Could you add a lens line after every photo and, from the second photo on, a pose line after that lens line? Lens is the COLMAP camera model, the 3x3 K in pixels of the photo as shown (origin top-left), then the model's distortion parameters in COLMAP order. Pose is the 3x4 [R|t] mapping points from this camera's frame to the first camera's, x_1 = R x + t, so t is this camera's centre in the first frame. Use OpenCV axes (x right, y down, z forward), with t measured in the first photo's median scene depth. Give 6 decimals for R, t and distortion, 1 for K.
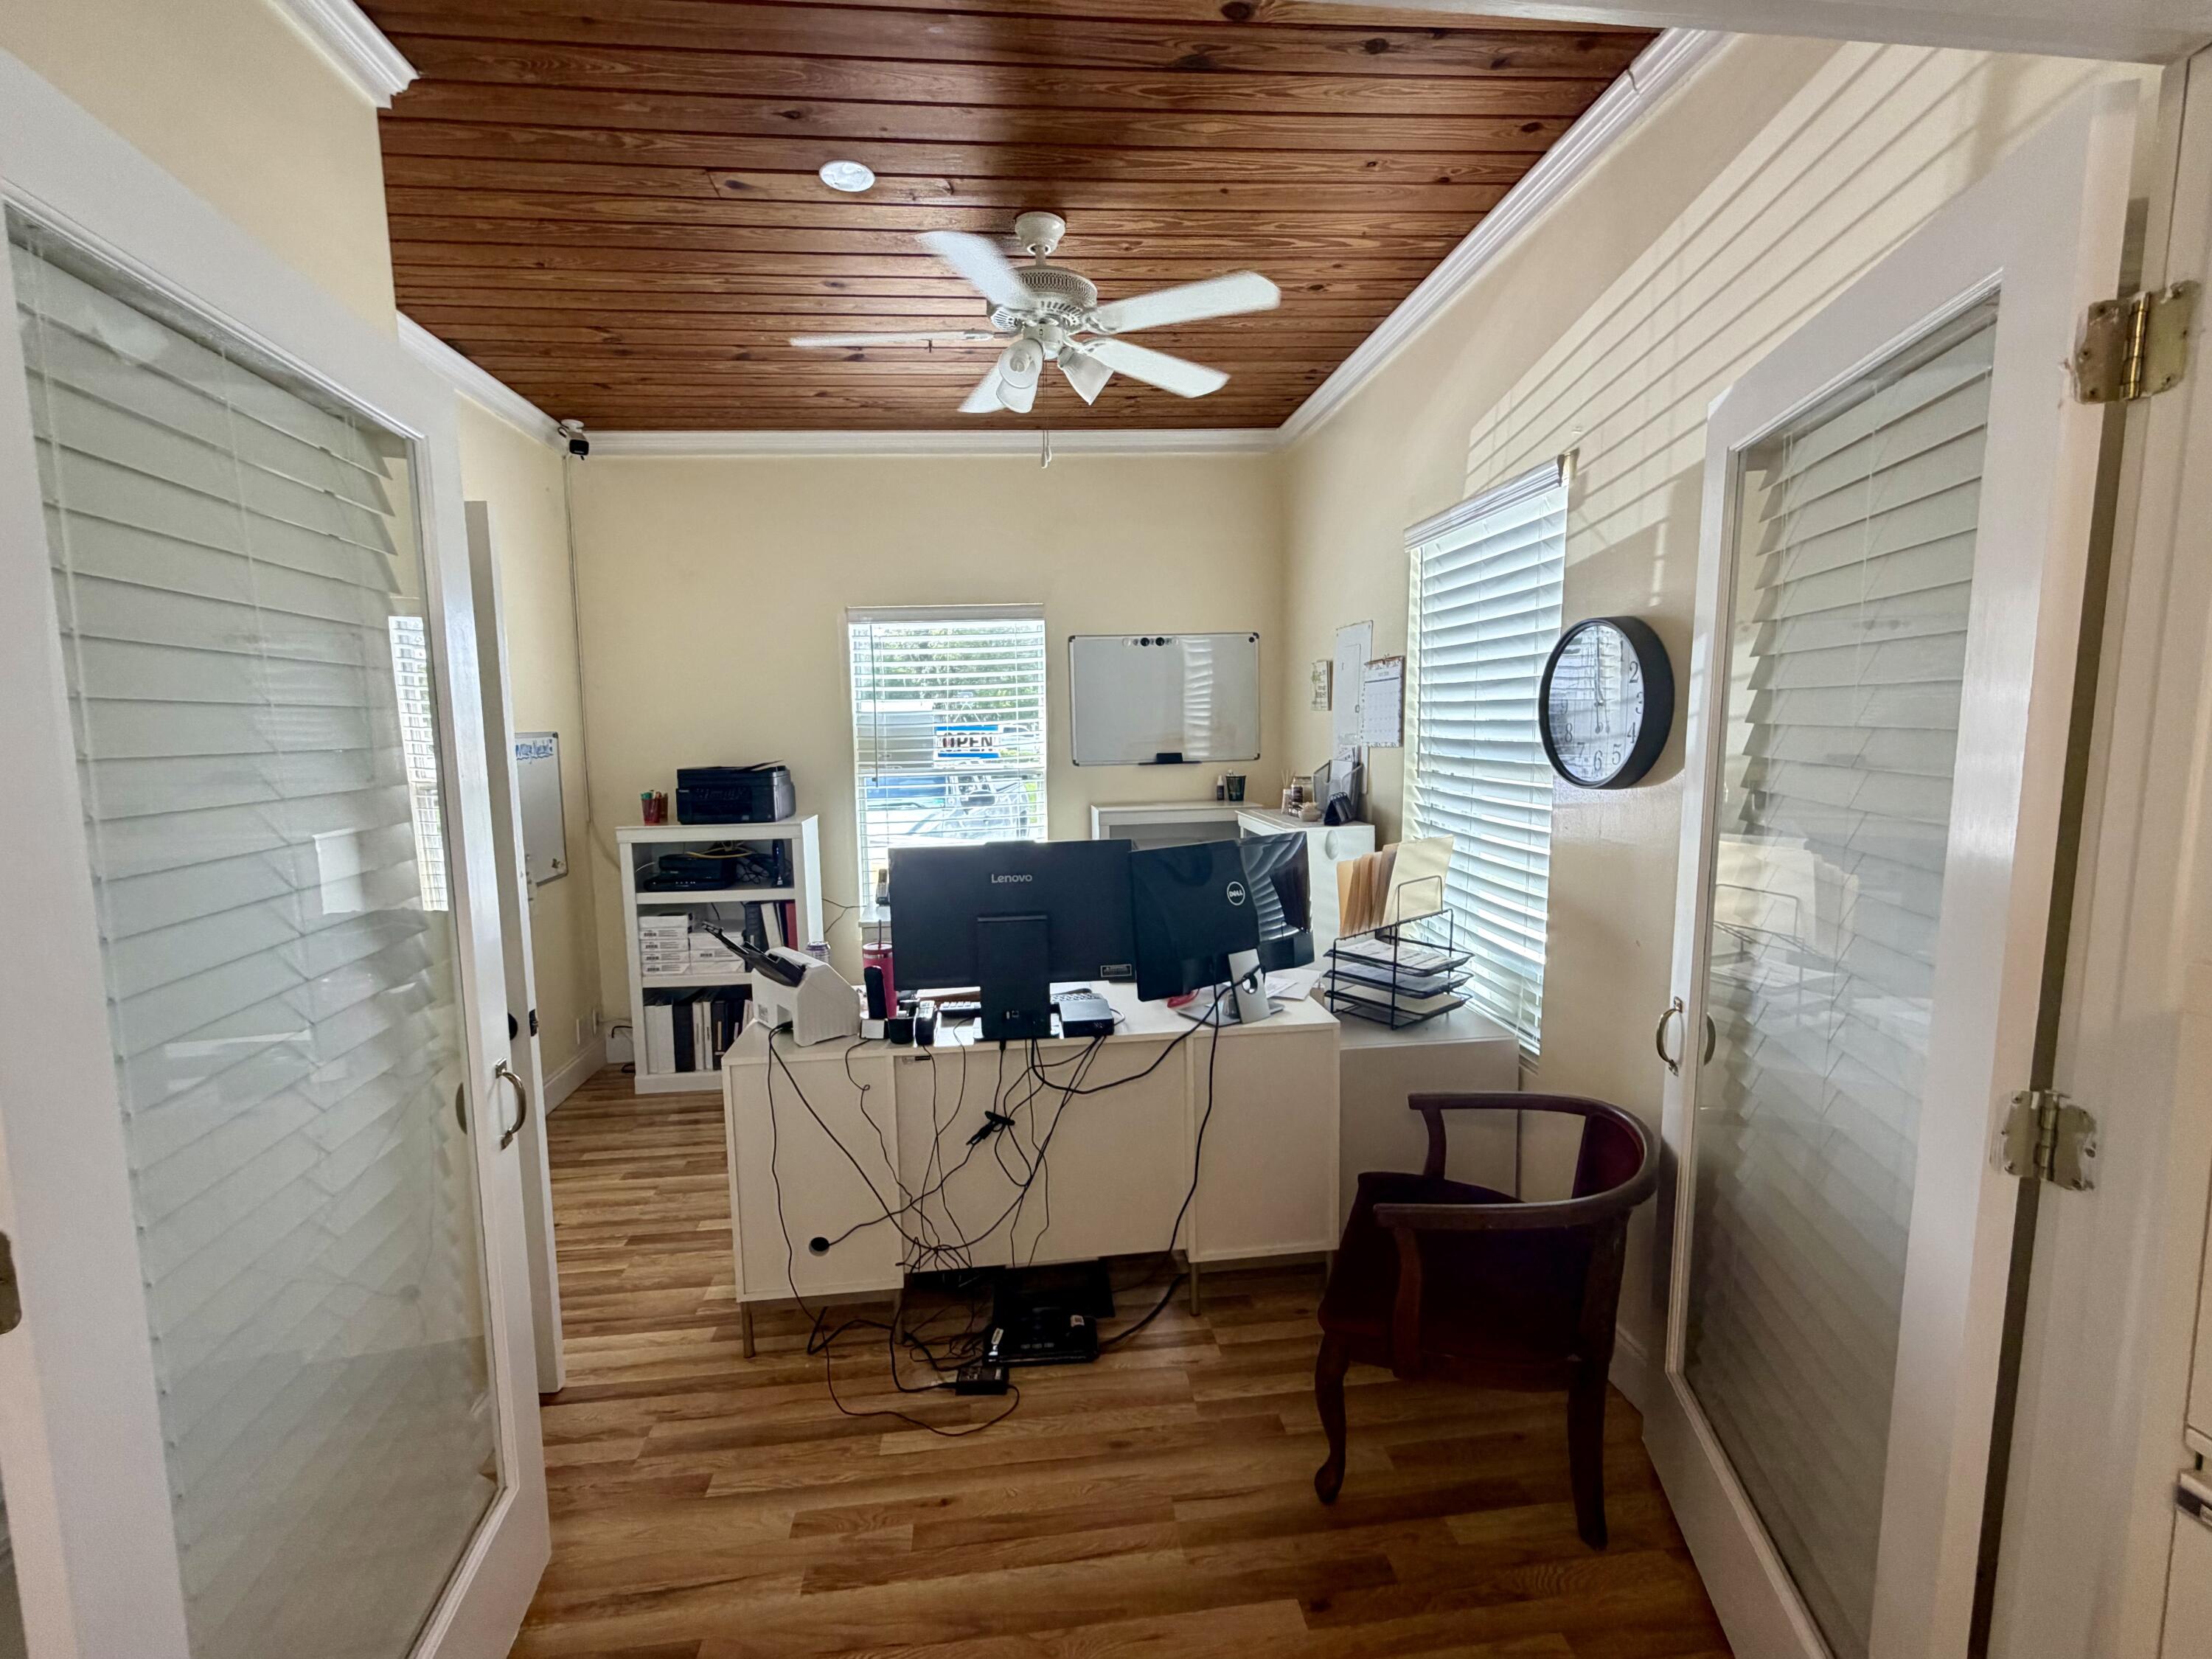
lens RADIAL K [[964.6, 0, 1095.7], [0, 964.6, 832.4], [0, 0, 1]] dist [0.003651, 0.000245]
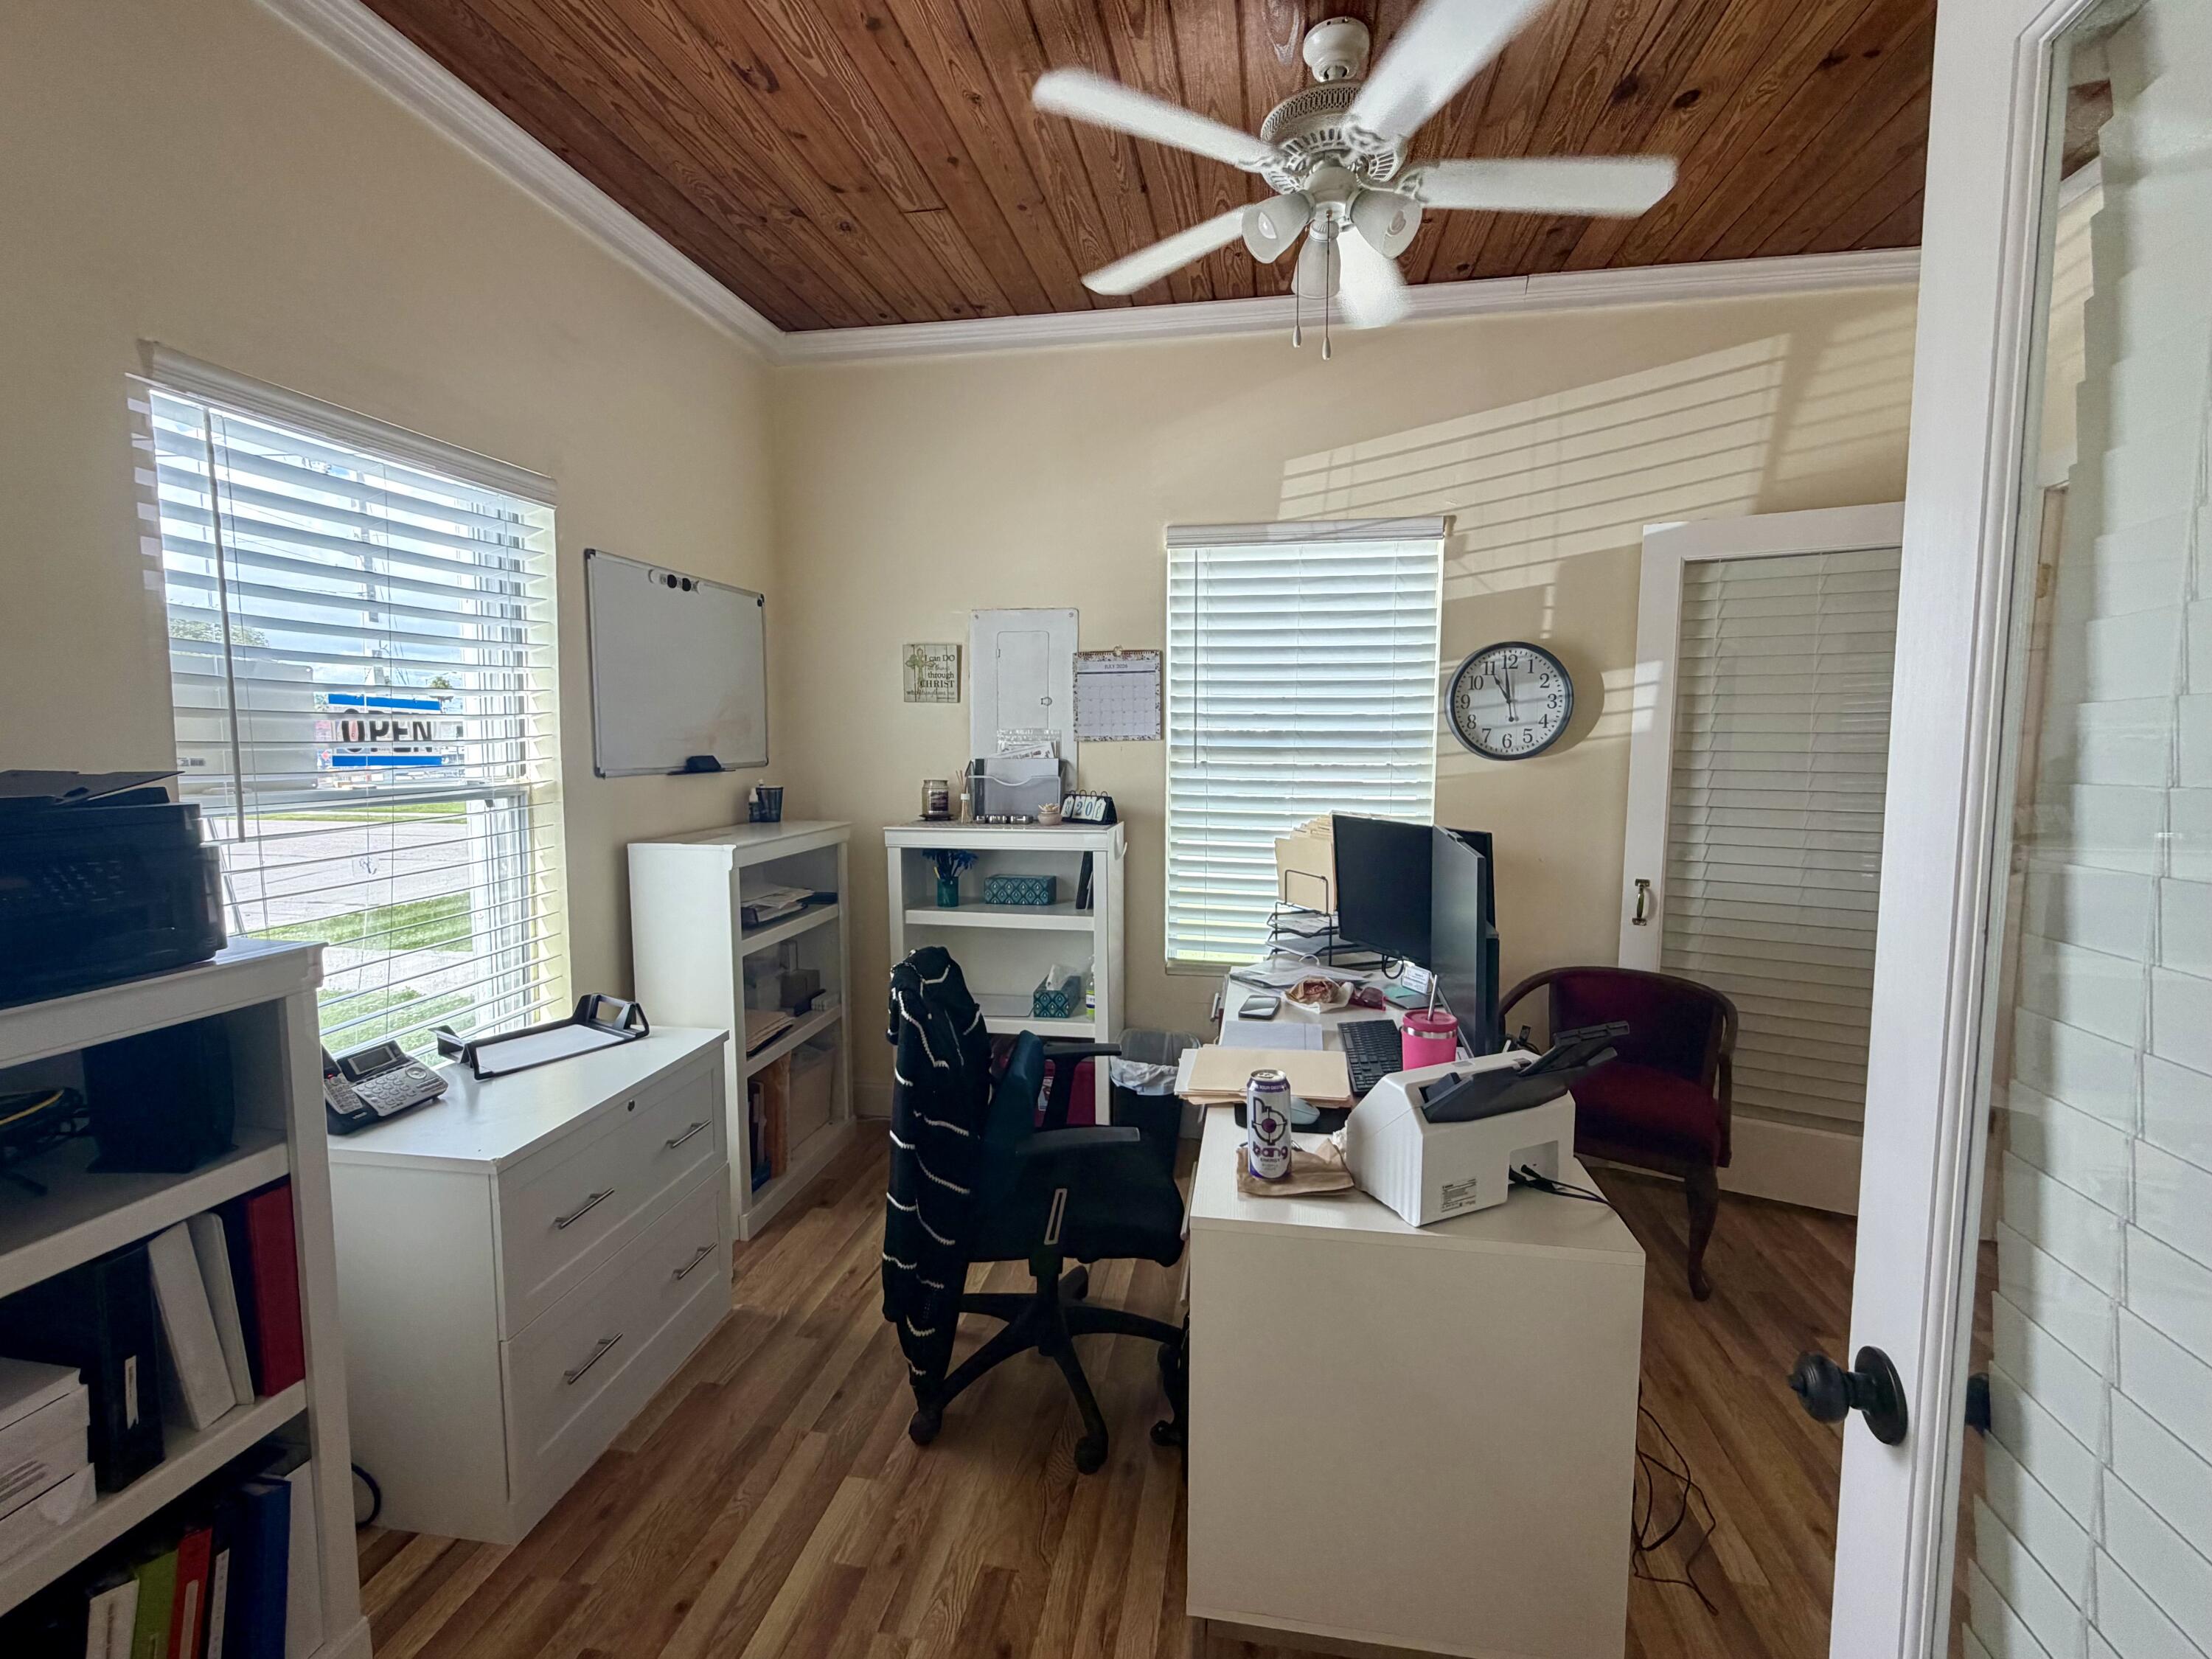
lens RADIAL K [[964.6, 0, 1103.5], [0, 964.6, 825.1], [0, 0, 1]] dist [0.003651, 0.000245]
pose [[0.273571, -0.067117, 0.959507, -0.705478], [0.105793, 0.993610, 0.039339, -0.046860], [-0.956016, 0.090747, 0.278923, 0.809701]]
